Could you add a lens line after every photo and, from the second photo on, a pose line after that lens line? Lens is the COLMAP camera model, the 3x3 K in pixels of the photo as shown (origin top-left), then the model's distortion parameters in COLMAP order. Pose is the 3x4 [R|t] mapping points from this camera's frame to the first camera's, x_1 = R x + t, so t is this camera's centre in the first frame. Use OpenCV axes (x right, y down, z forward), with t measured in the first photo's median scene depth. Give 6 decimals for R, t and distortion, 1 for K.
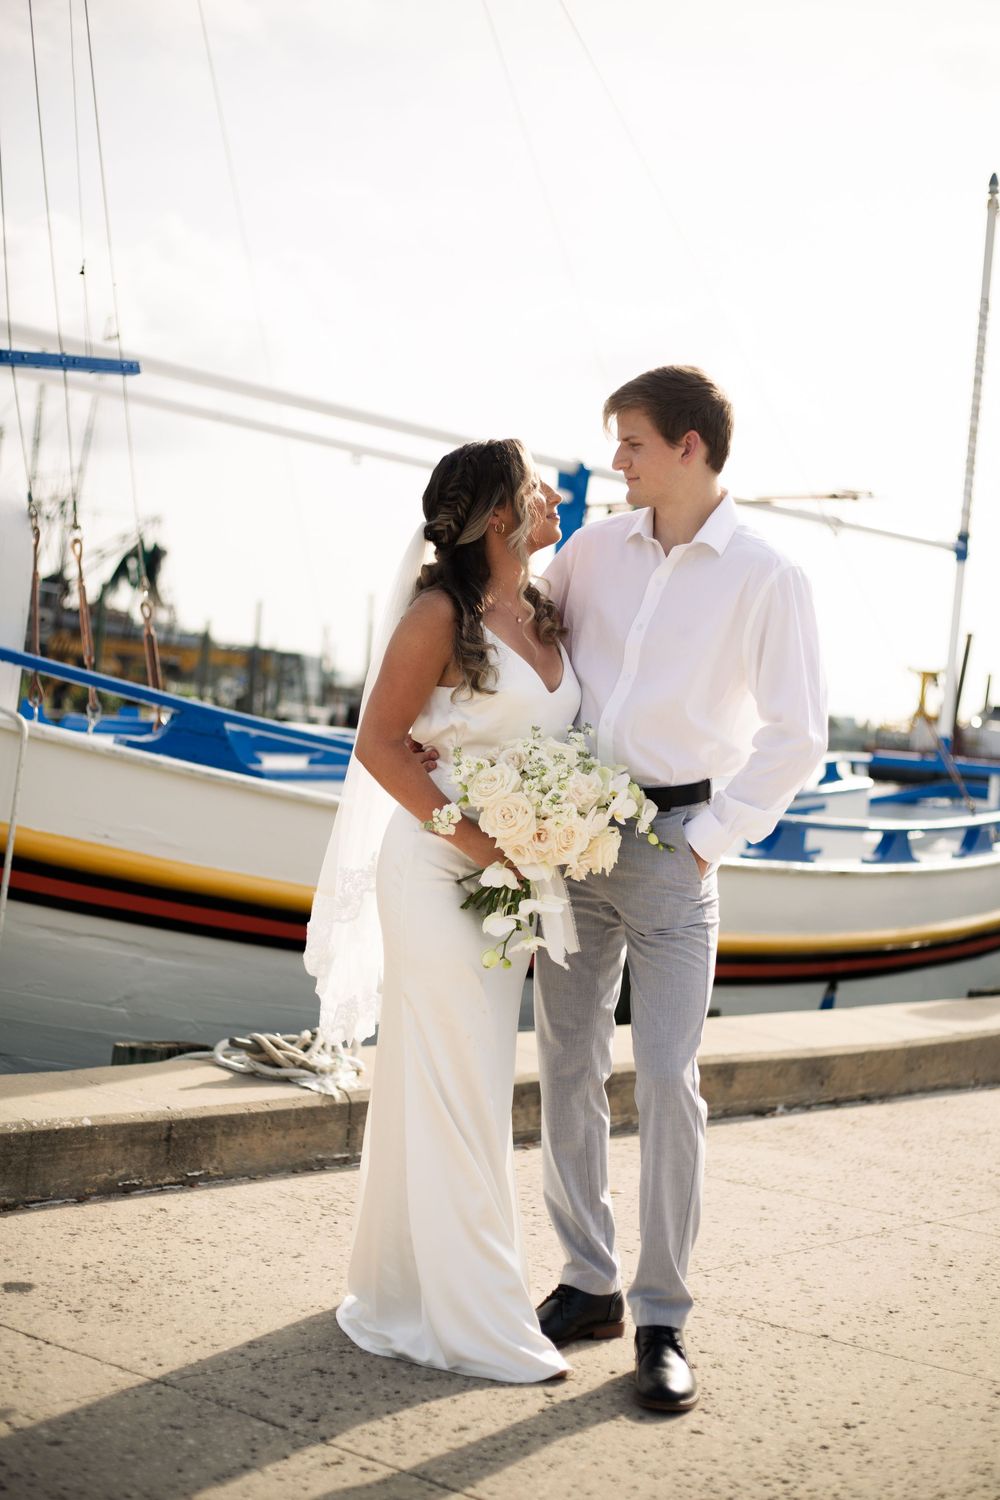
lens RADIAL K [[2168.6, 0, 500.0], [0, 2168.6, 750.0], [0, 0, 1]] dist [-0.097519, 0.069577]
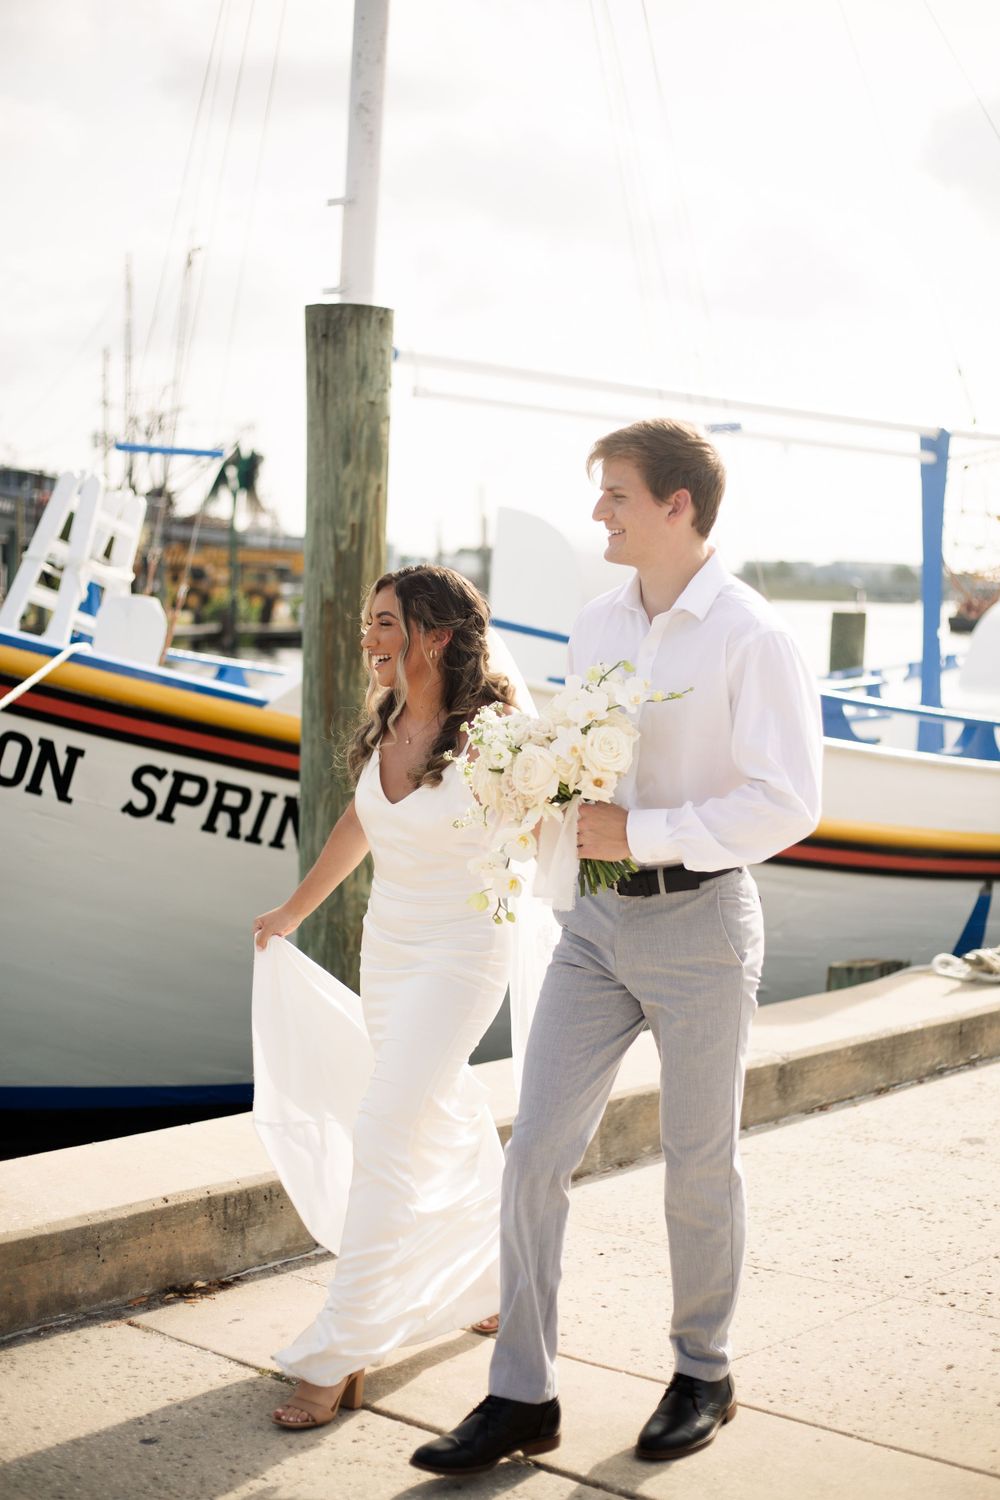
lens RADIAL K [[2159.7, 0, 495.8], [0, 2159.7, 767.8], [0, 0, 1]] dist [-0.089400, -0.105521]
pose [[0.996927, -0.068290, -0.038374, -0.343415], [0.070669, 0.995411, 0.064519, -0.087170], [0.033792, -0.067033, 0.997178, -0.326333]]
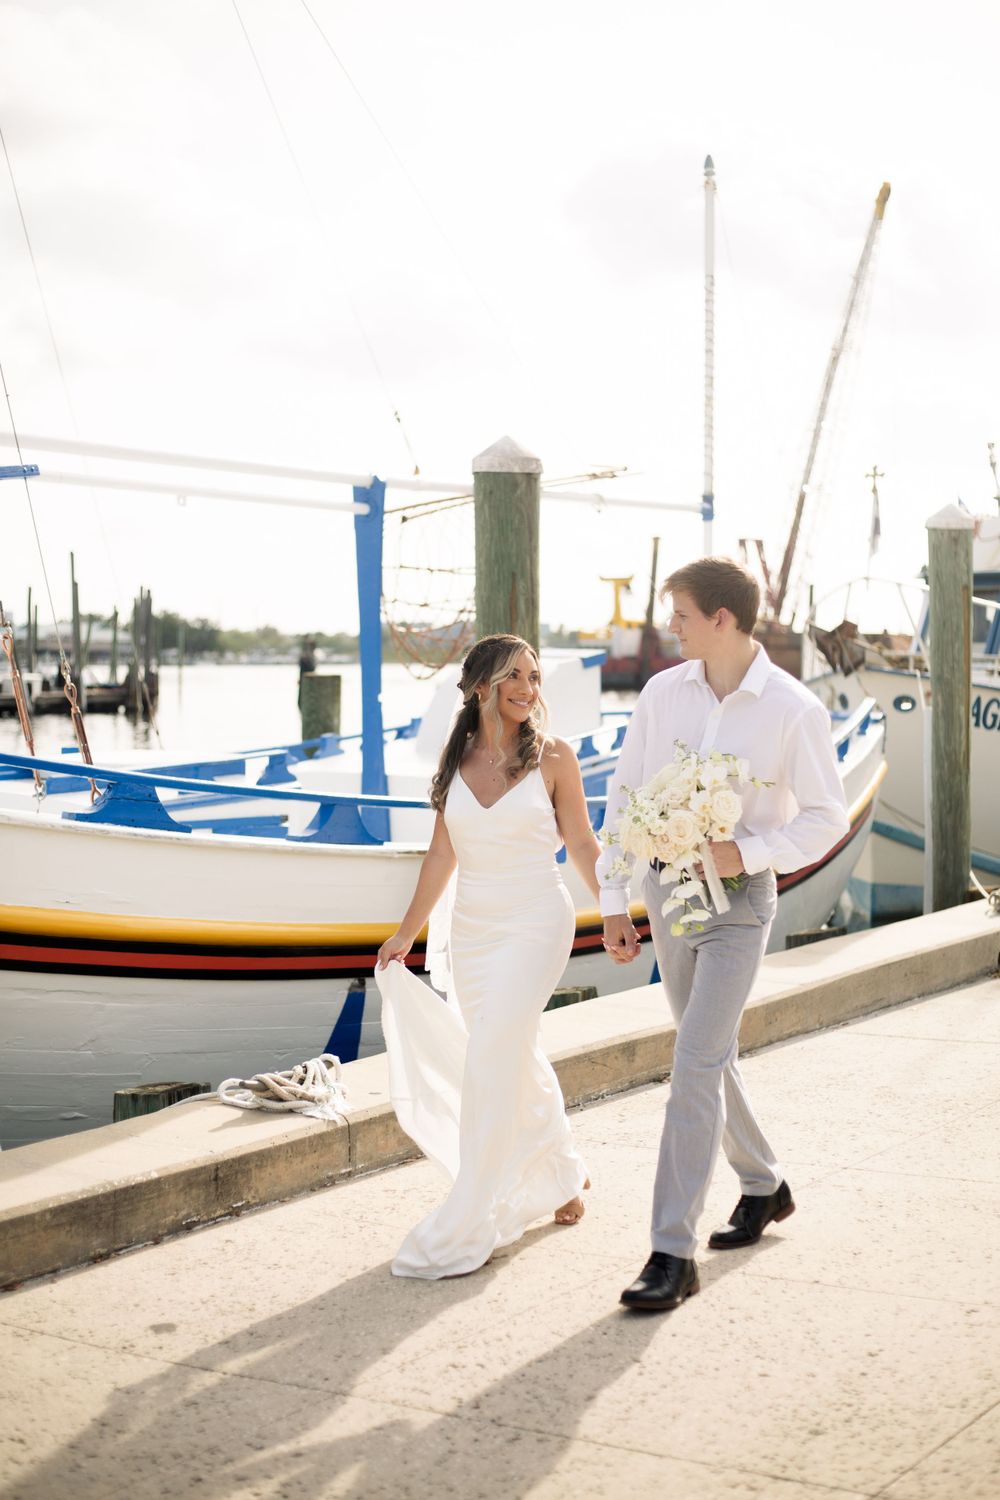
lens RADIAL K [[2168.6, 0, 500.0], [0, 2168.6, 750.0], [0, 0, 1]] dist [-0.097519, 0.069577]
pose [[0.986080, -0.094341, 0.136919, -0.124955], [0.089449, 0.995128, 0.041462, -0.074936], [-0.140164, -0.028637, 0.989714, -0.147776]]
